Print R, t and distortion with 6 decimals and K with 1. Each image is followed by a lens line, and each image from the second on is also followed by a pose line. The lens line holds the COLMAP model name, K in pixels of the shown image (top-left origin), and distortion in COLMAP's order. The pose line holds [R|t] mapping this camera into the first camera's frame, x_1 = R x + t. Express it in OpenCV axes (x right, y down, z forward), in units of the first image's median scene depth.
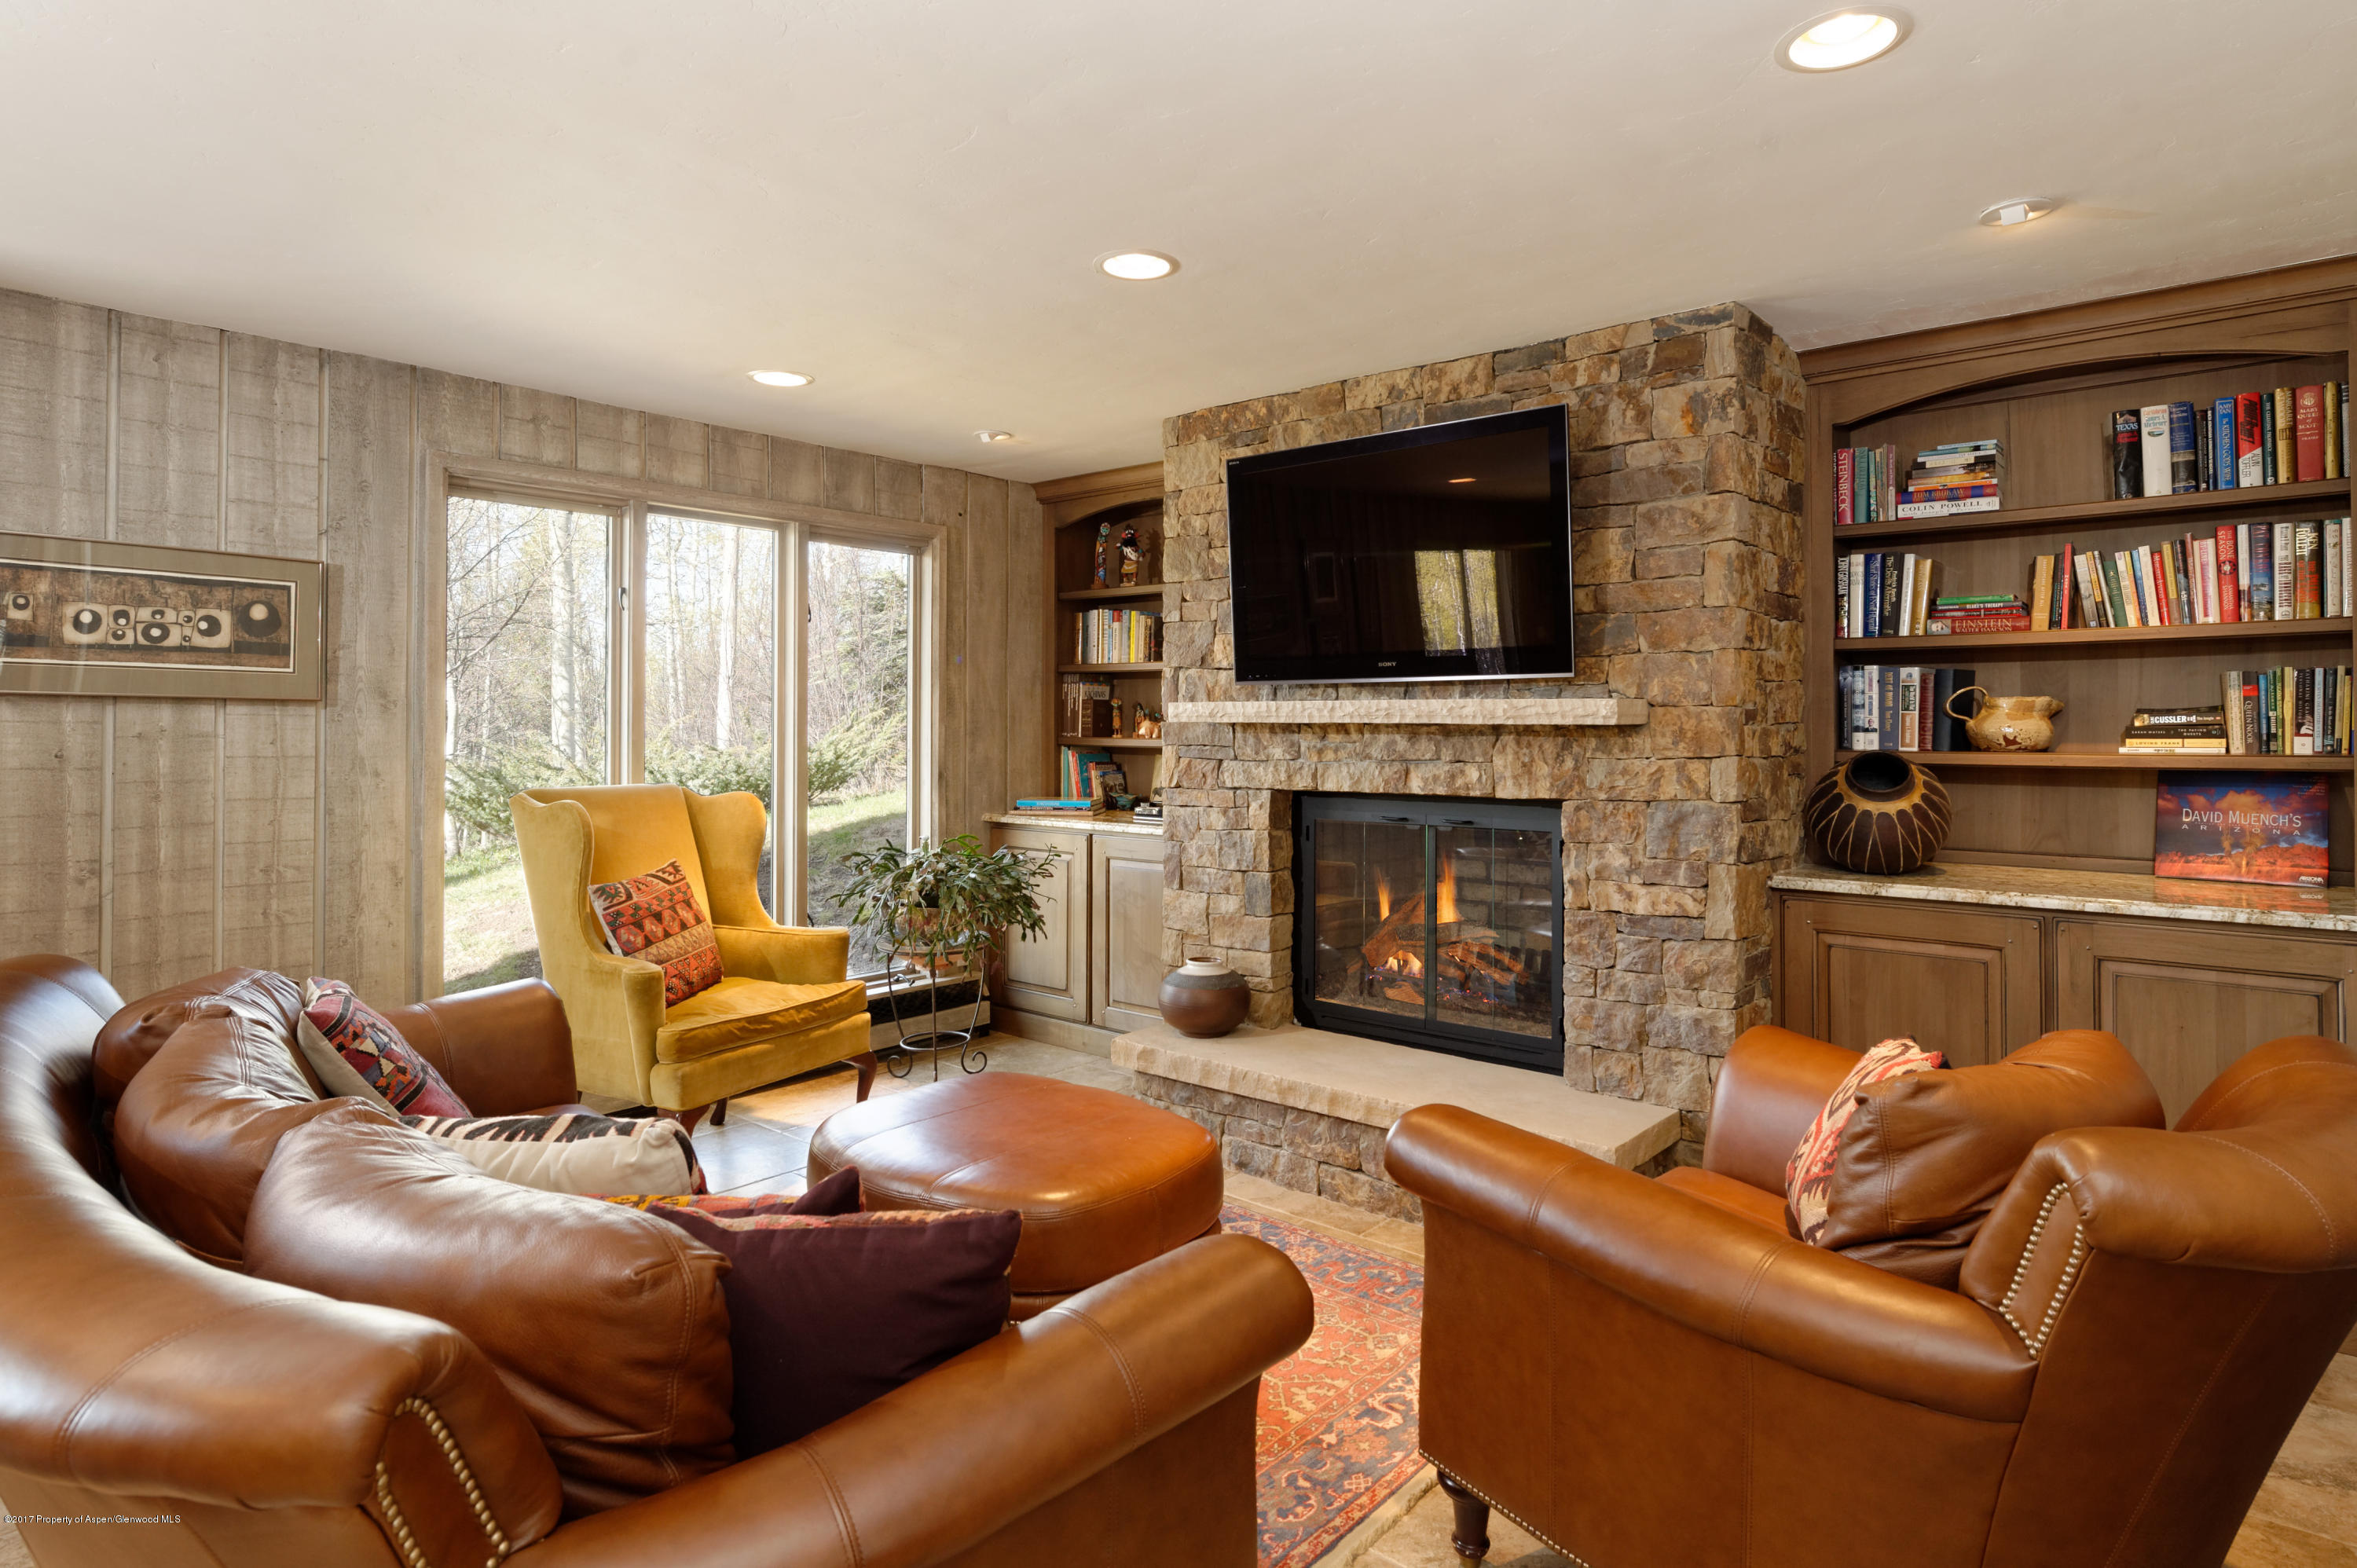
lens RADIAL K [[1250.5, 0, 1181.3], [0, 1250.5, 702.8], [0, 0, 1]] dist [-0.000348, 0.000182]
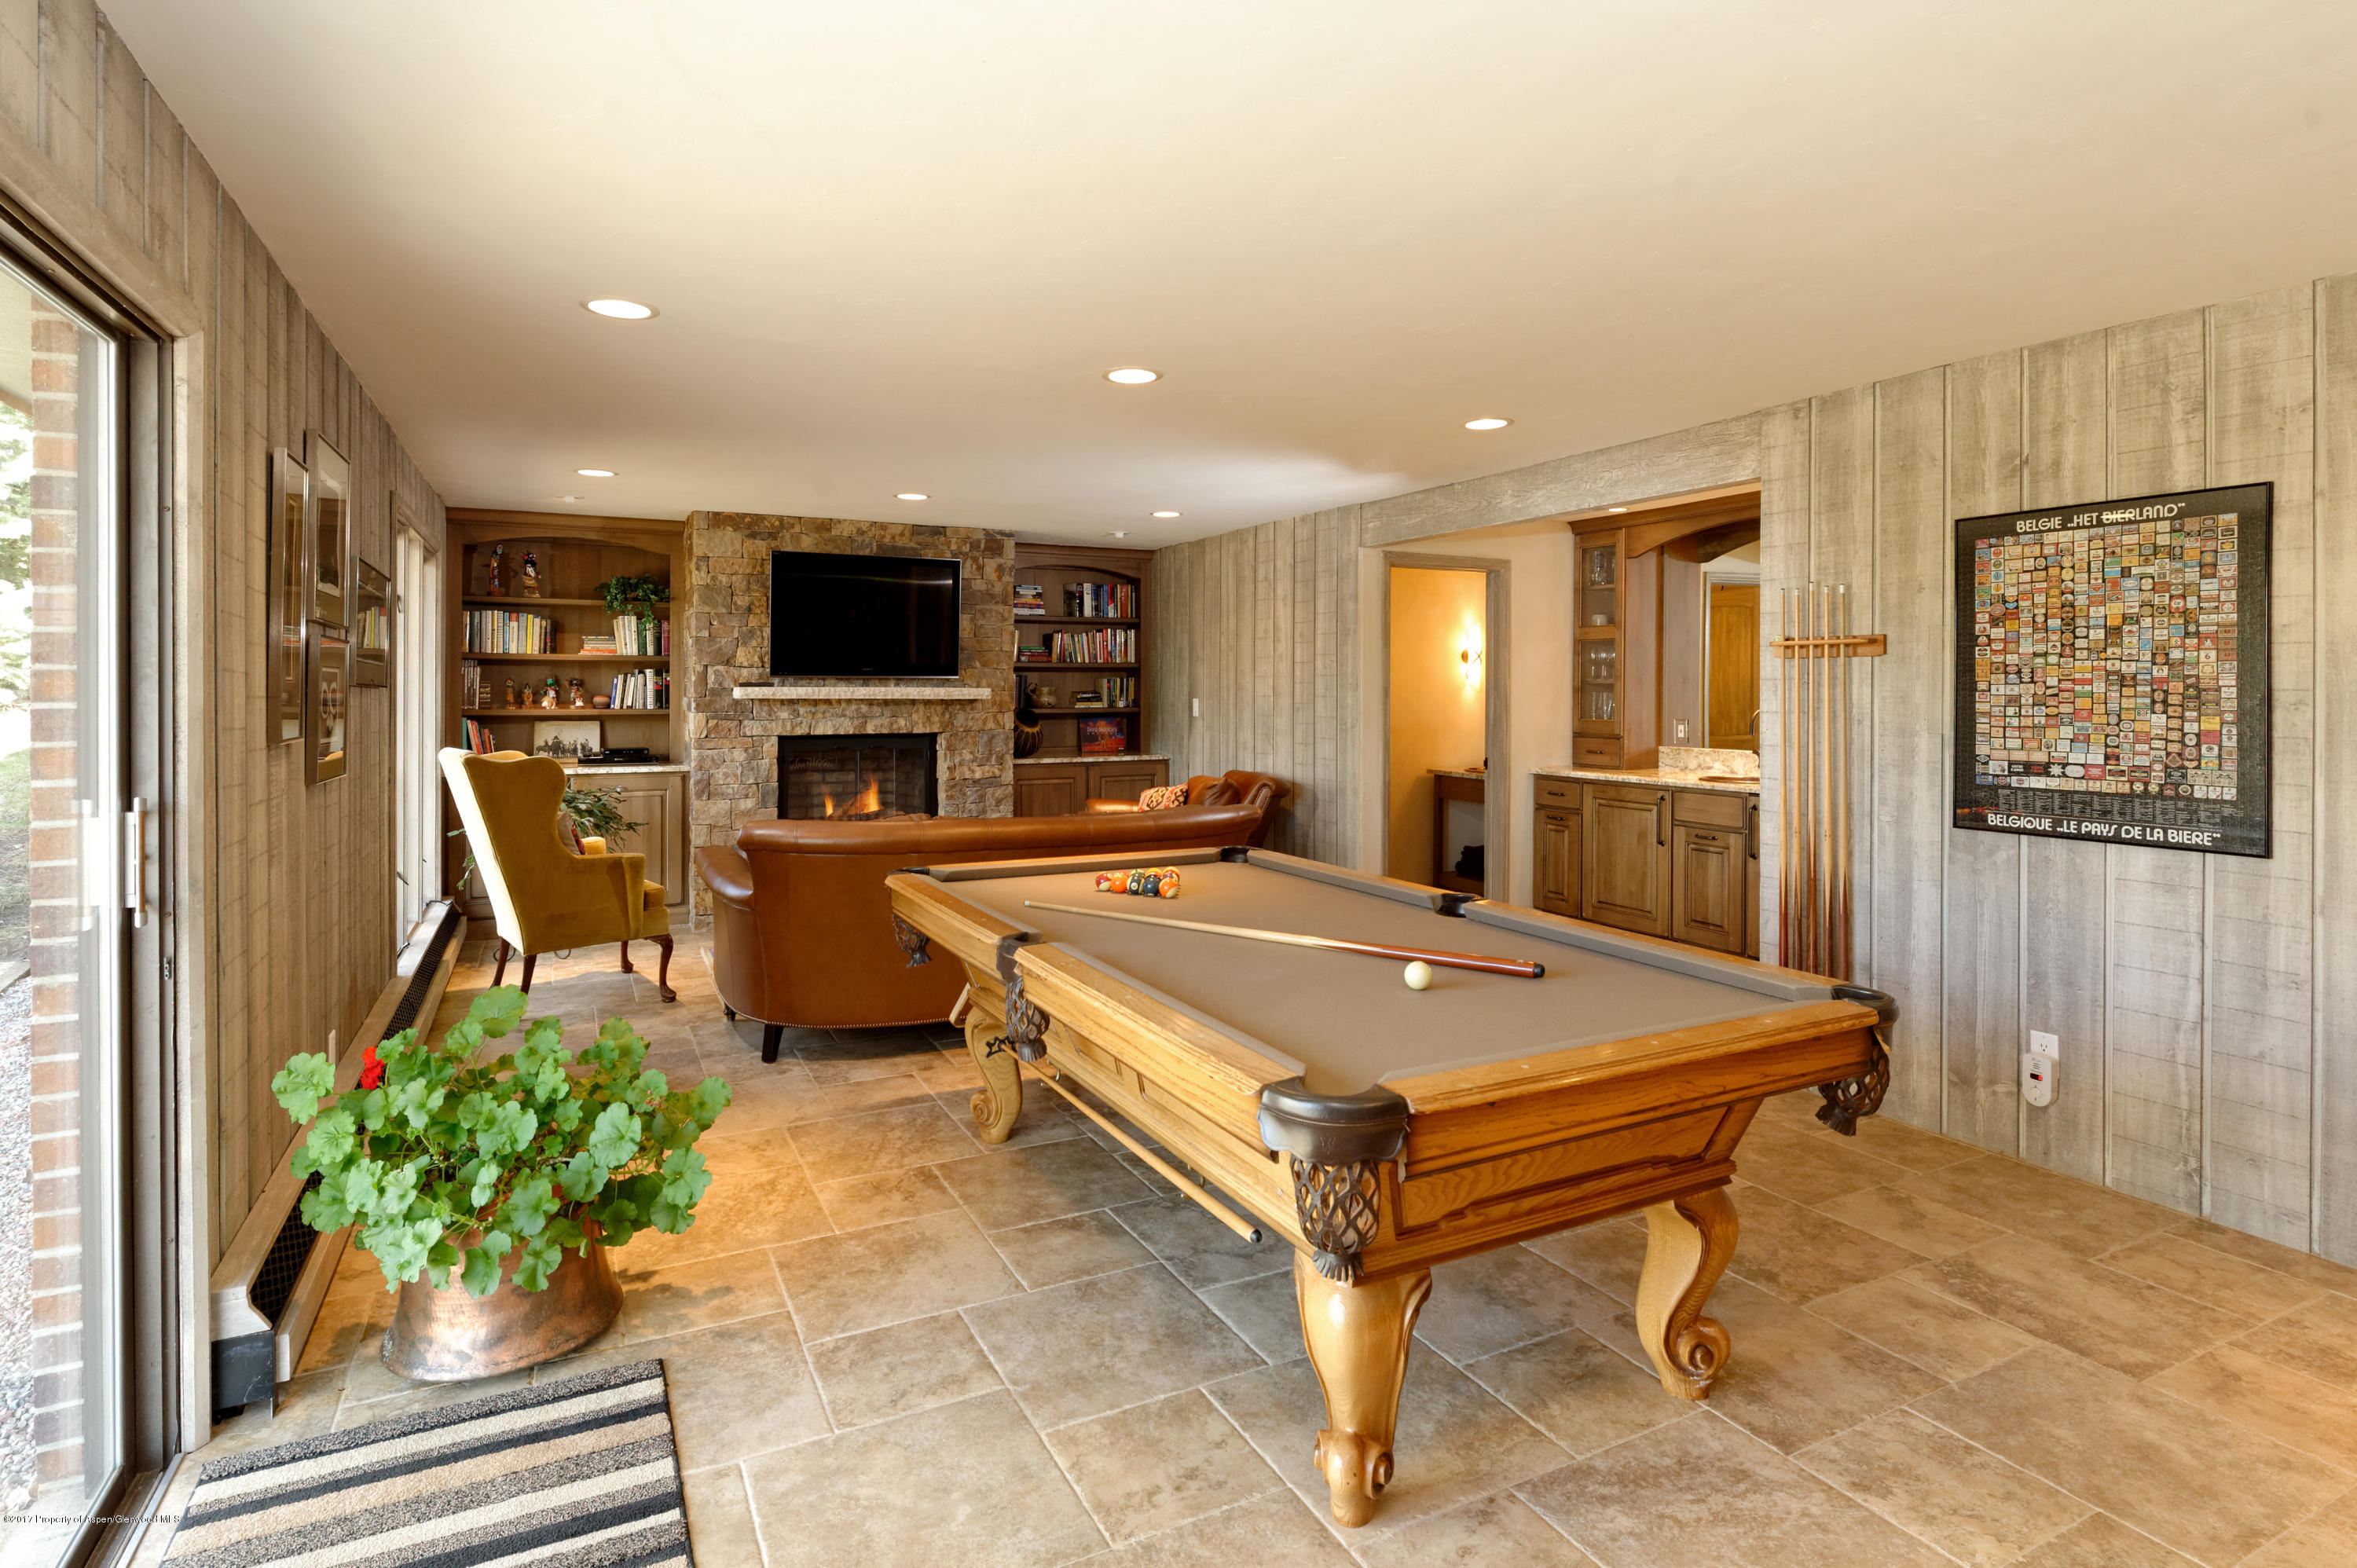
lens RADIAL K [[1196.4, 0, 1175.2], [0, 1196.4, 696.2], [0, 0, 1]] dist [-0.034246, 0.001826]
pose [[0.394590, -0.008009, 0.918823, -1.482465], [-0.016933, 0.999729, 0.015986, -0.028400], [-0.918701, -0.021866, 0.394347, -0.226251]]
